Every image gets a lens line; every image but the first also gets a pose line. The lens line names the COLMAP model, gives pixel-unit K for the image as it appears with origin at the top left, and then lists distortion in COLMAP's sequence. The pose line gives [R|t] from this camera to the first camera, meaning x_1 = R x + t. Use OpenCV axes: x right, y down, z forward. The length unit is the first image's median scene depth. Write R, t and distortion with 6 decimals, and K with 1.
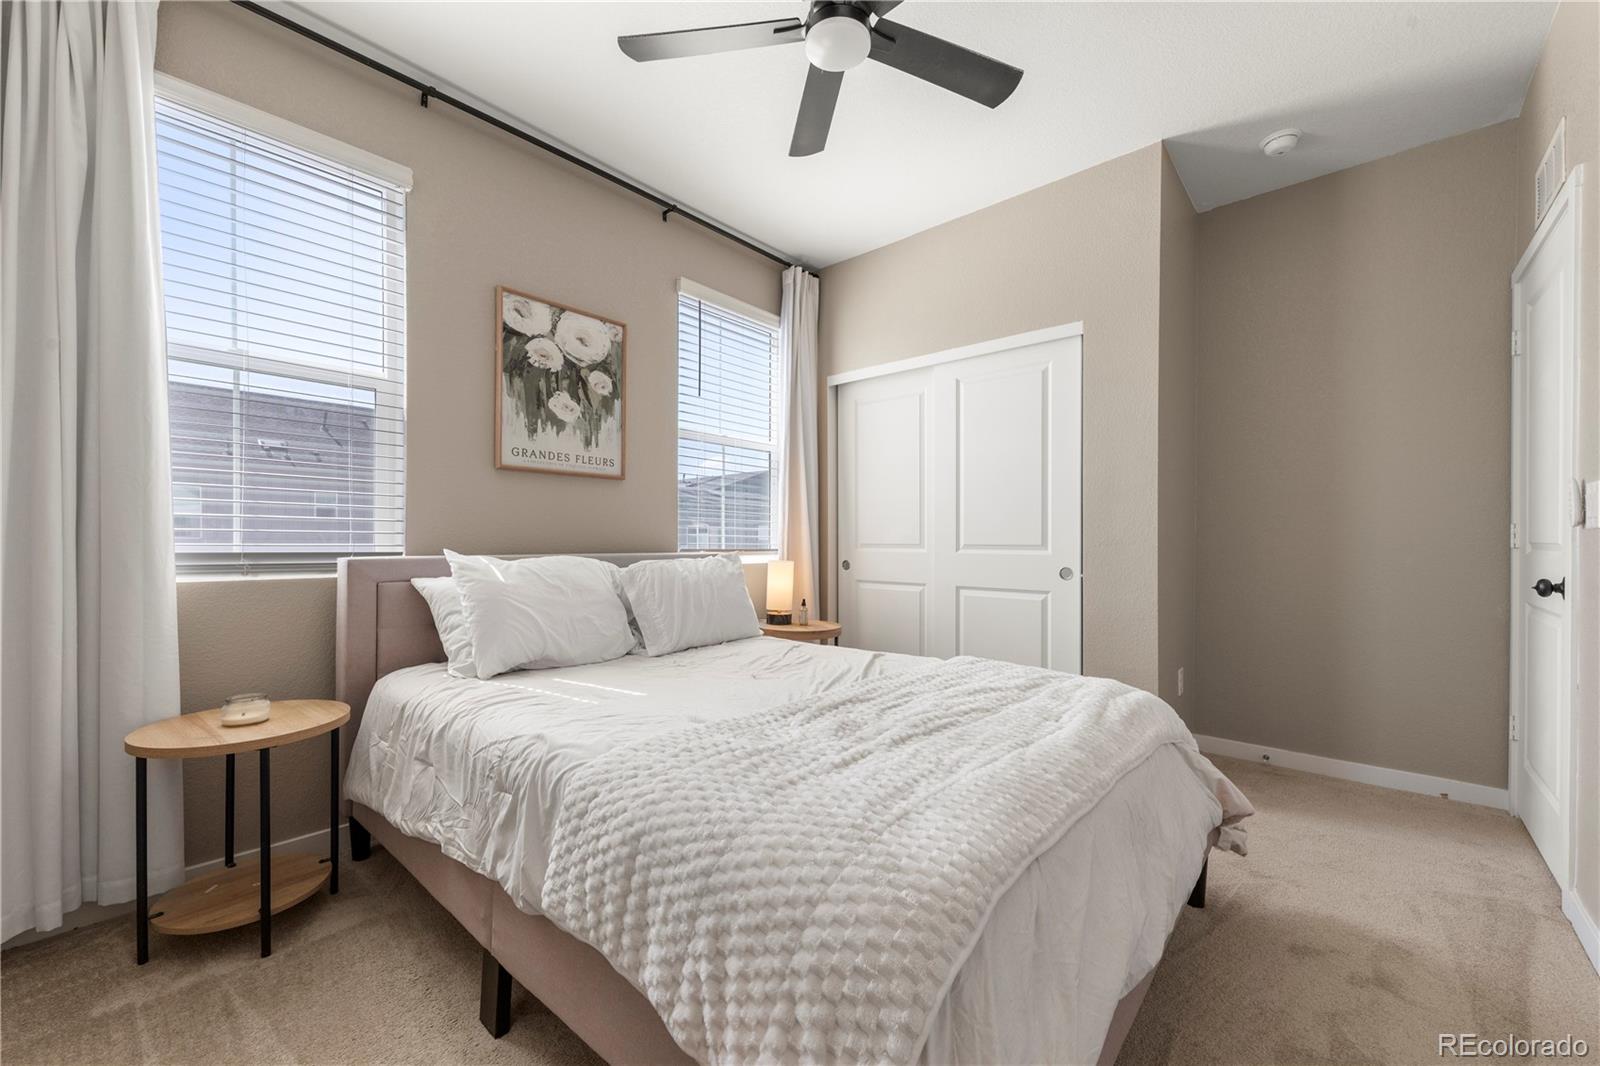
lens RADIAL K [[626.7, 0, 802.5], [0, 626.7, 541.2], [0, 0, 1]] dist [0.001535, -0.001130]
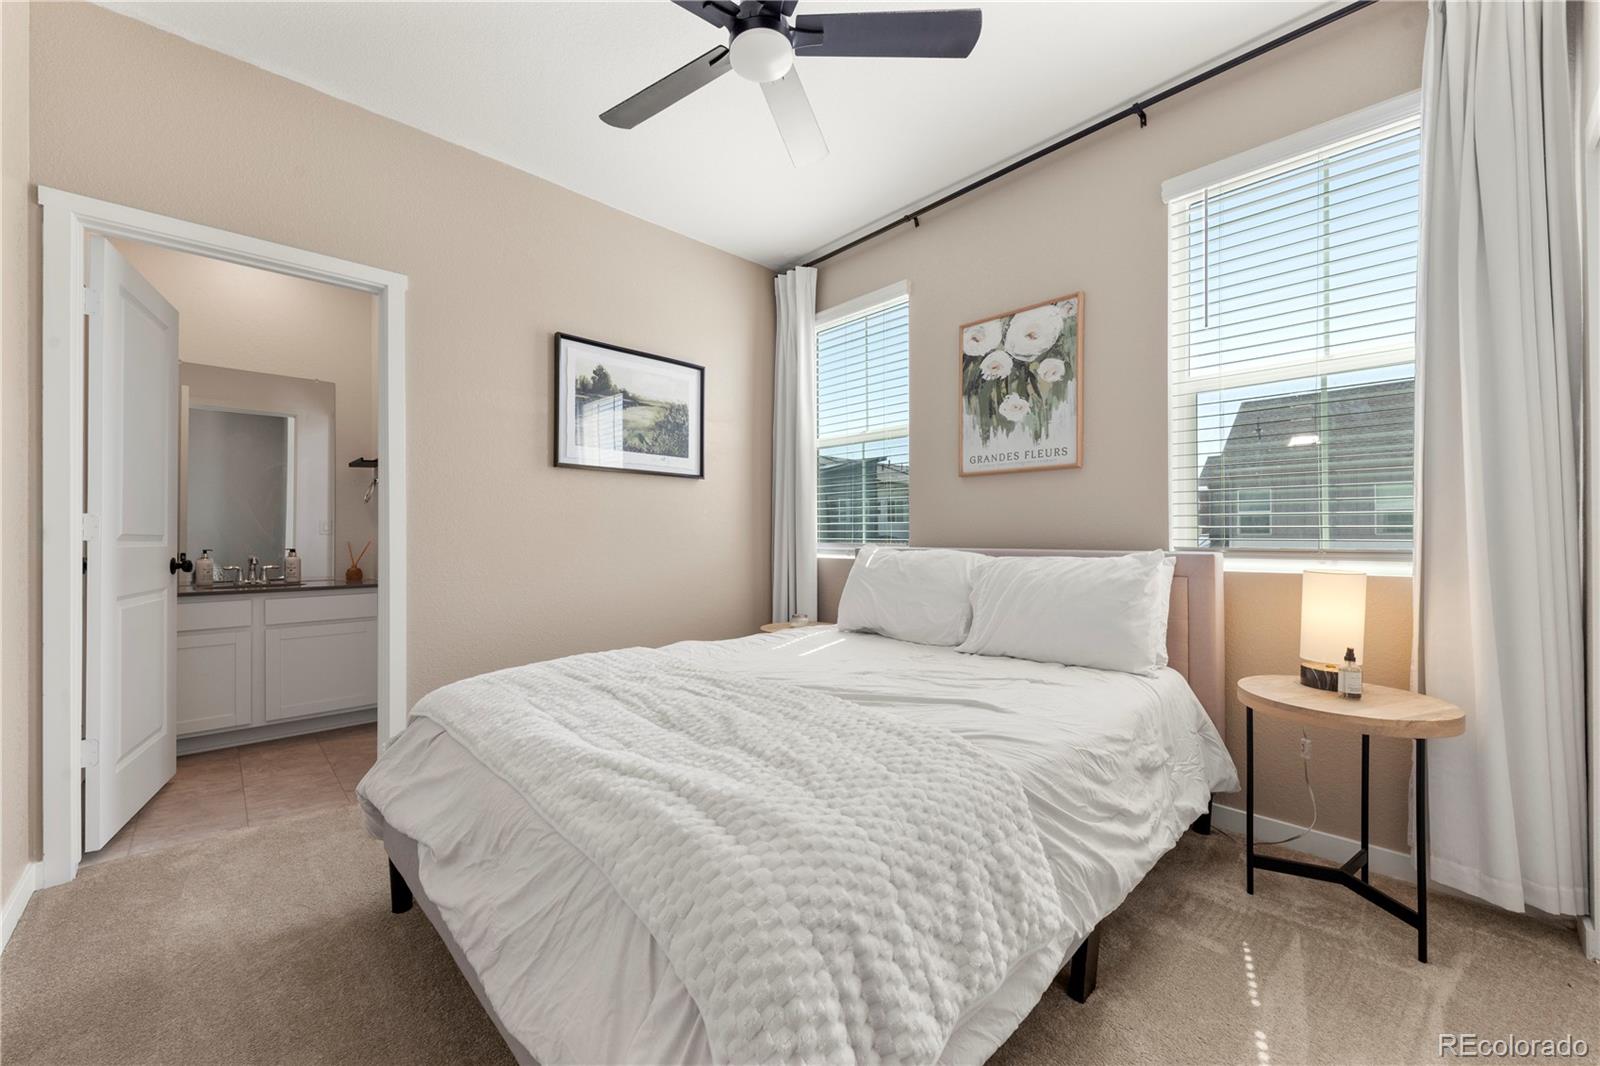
lens RADIAL K [[626.7, 0, 803.0], [0, 626.7, 534.2], [0, 0, 1]] dist [0.001535, -0.001130]
pose [[-0.096311, -0.007377, -0.995324, 0.697337], [0.001880, 0.999969, -0.007594, 0.003587], [0.995350, -0.002602, -0.096294, 0.757525]]
